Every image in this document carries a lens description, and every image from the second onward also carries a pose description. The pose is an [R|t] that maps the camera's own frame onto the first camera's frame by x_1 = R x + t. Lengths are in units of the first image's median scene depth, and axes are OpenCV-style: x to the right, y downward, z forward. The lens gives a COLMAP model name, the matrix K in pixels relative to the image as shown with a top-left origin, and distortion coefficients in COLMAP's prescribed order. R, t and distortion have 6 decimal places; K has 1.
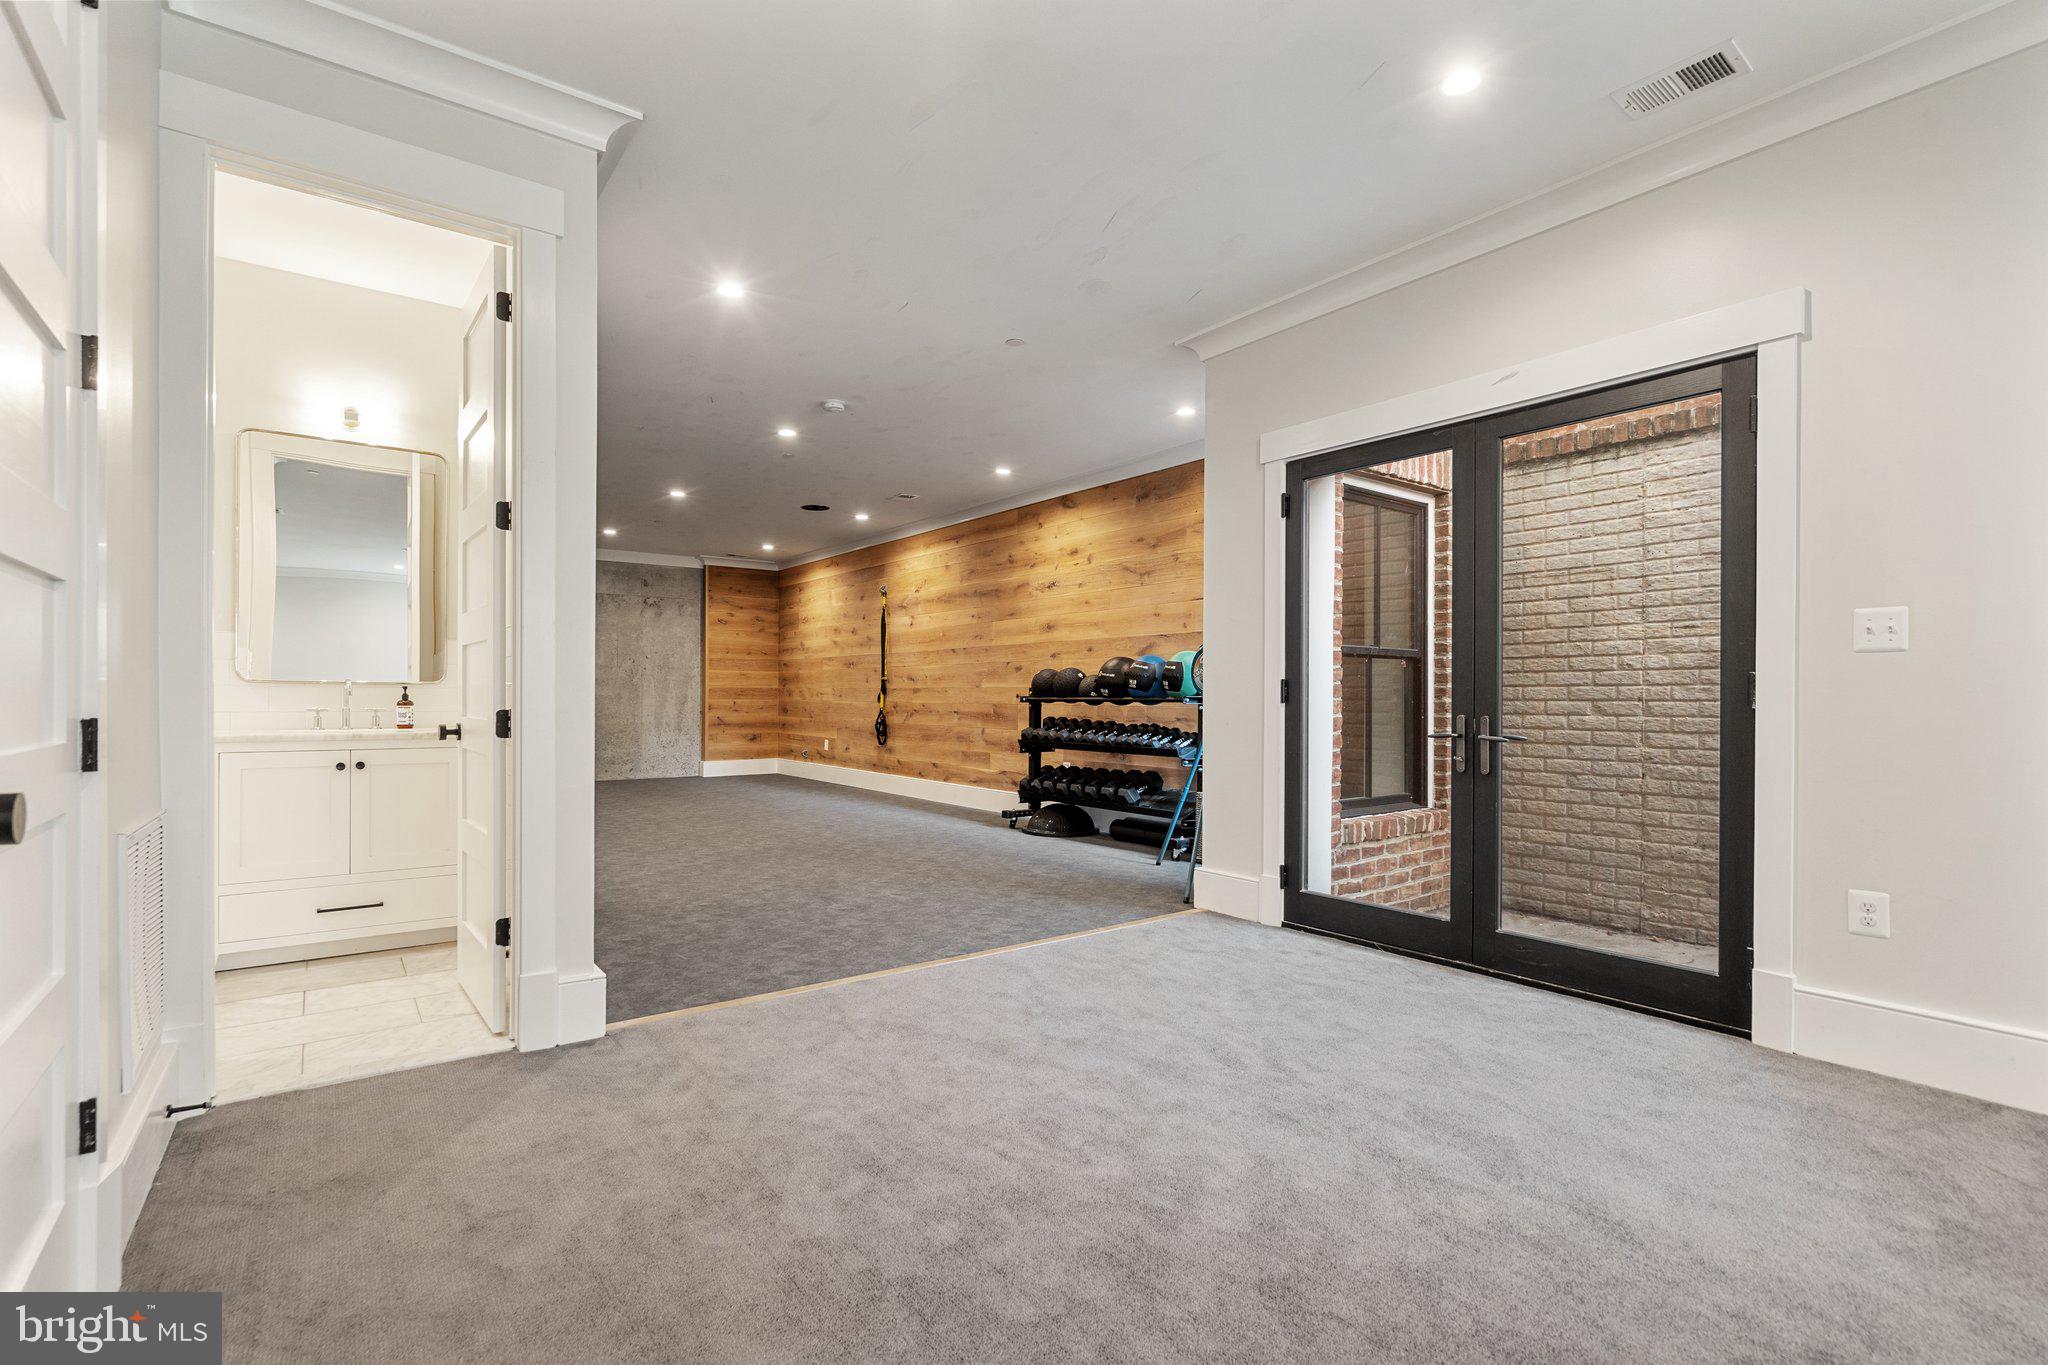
lens RADIAL K [[945.9, 0, 1012.4], [0, 945.9, 692.9], [0, 0, 1]] dist [-0.003792, 0.000013]
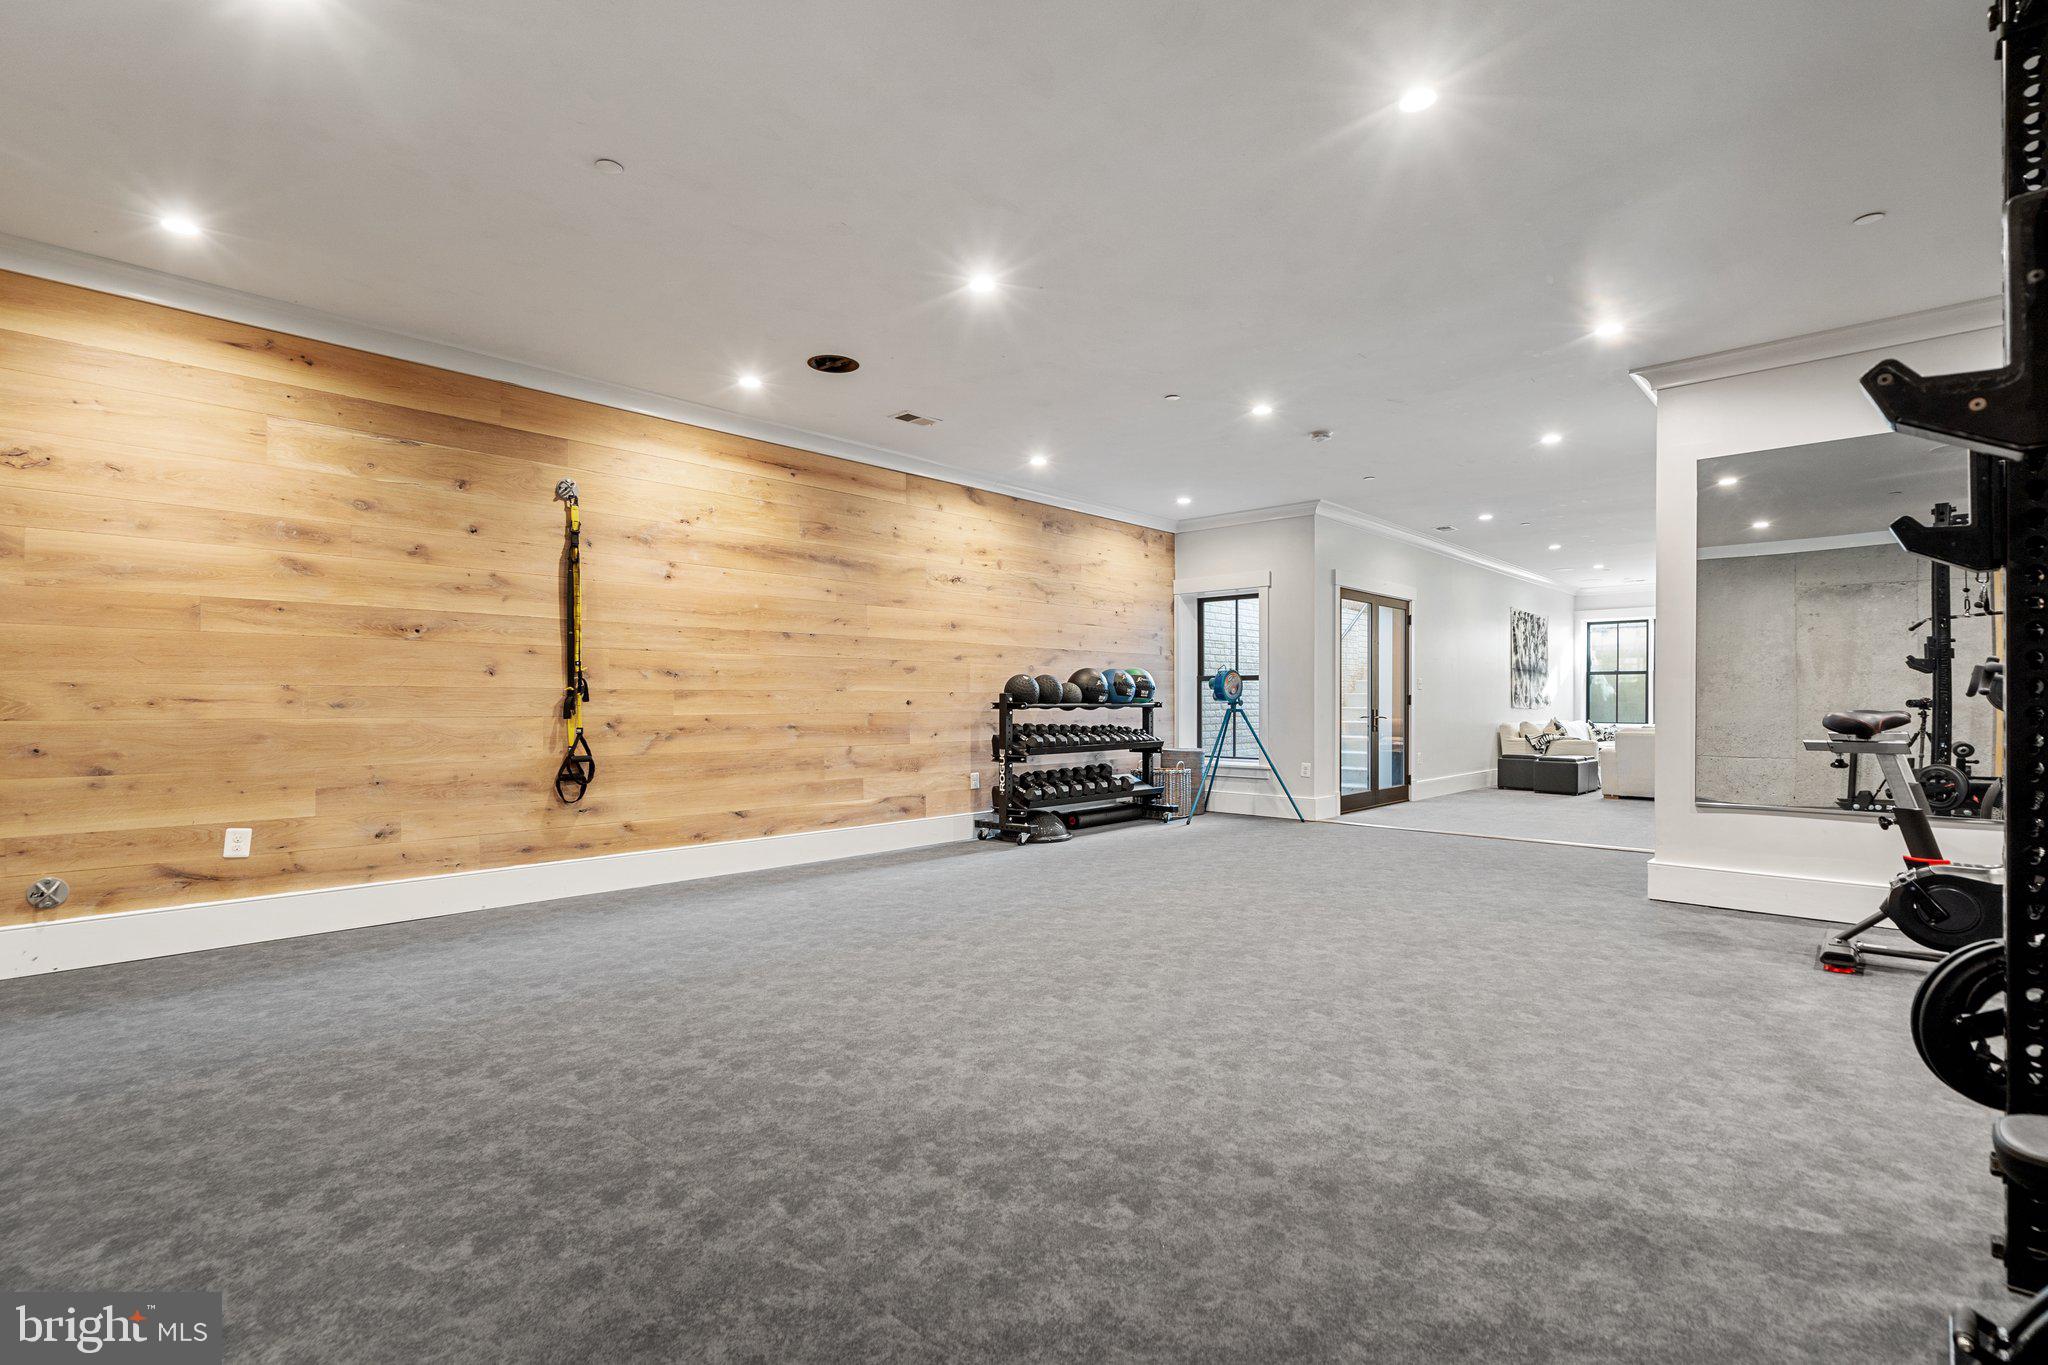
lens RADIAL K [[945.9, 0, 1017.0], [0, 945.9, 698.4], [0, 0, 1]] dist [-0.003792, 0.000013]
pose [[-0.176086, -0.000673, 0.984375, -0.781551], [-0.003805, 0.999993, 0.000003, -0.000725], [-0.984367, -0.003745, -0.176087, 1.002726]]
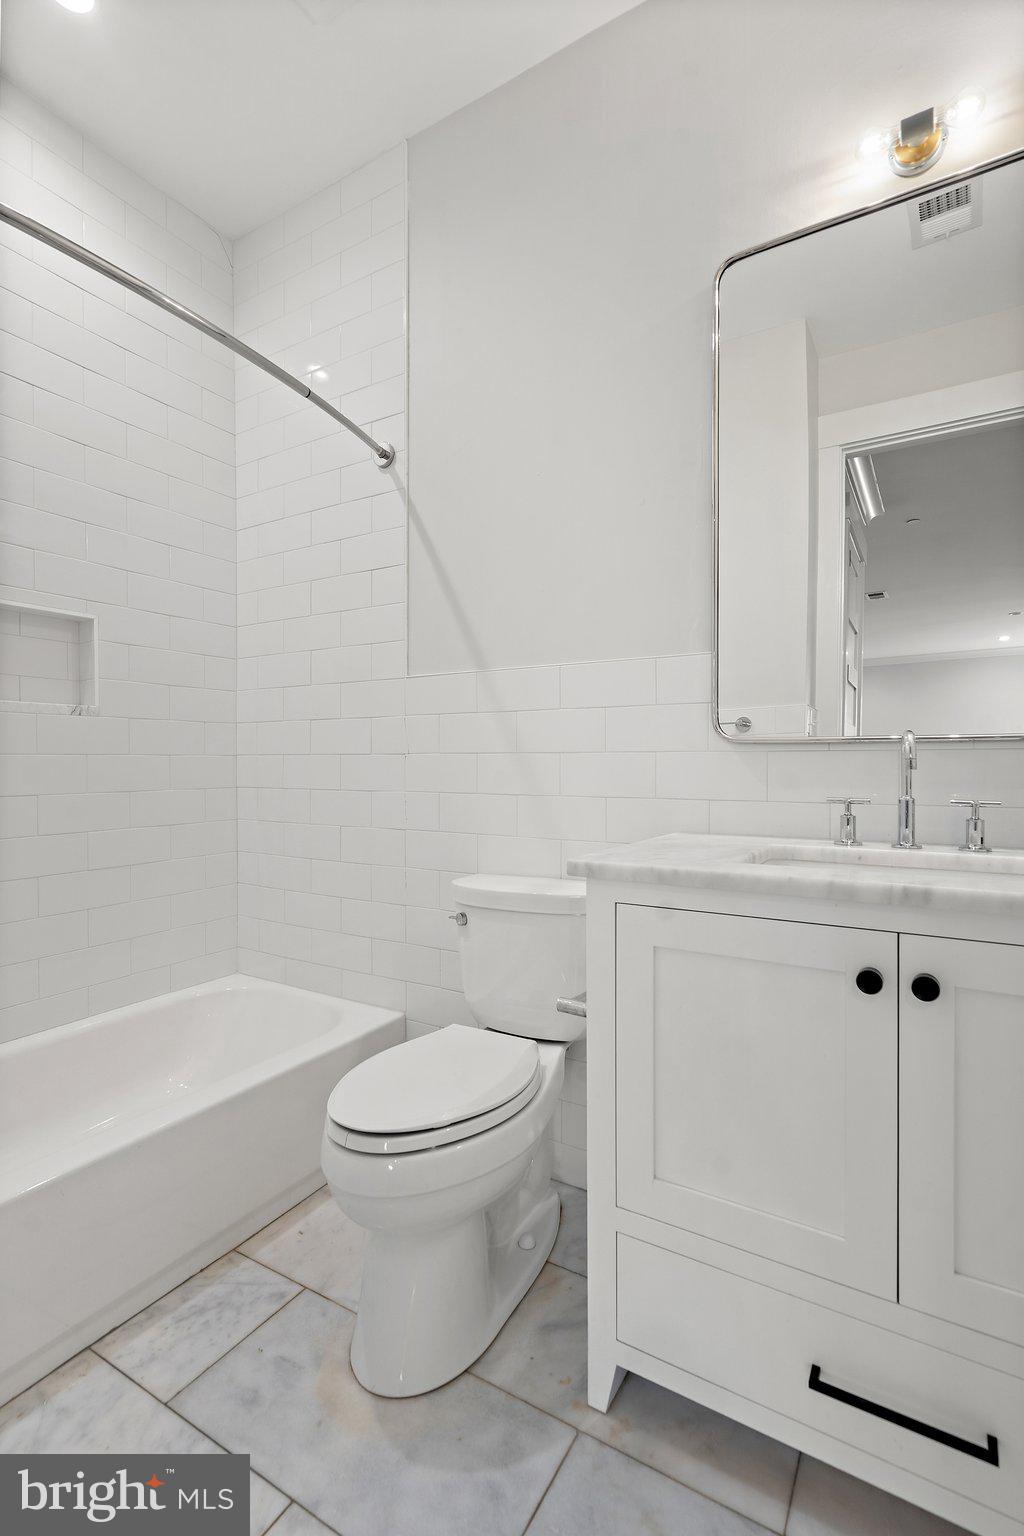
lens RADIAL K [[709.5, 0, 512.7], [0, 709.5, 763.8], [0, 0, 1]] dist [-0.003792, 0.000013]
pose [[0.382354, 0.002370, -0.924013, -0.163993], [0.005123, 0.999976, 0.004685, -0.000307], [0.924002, -0.006525, 0.382333, 0.244533]]
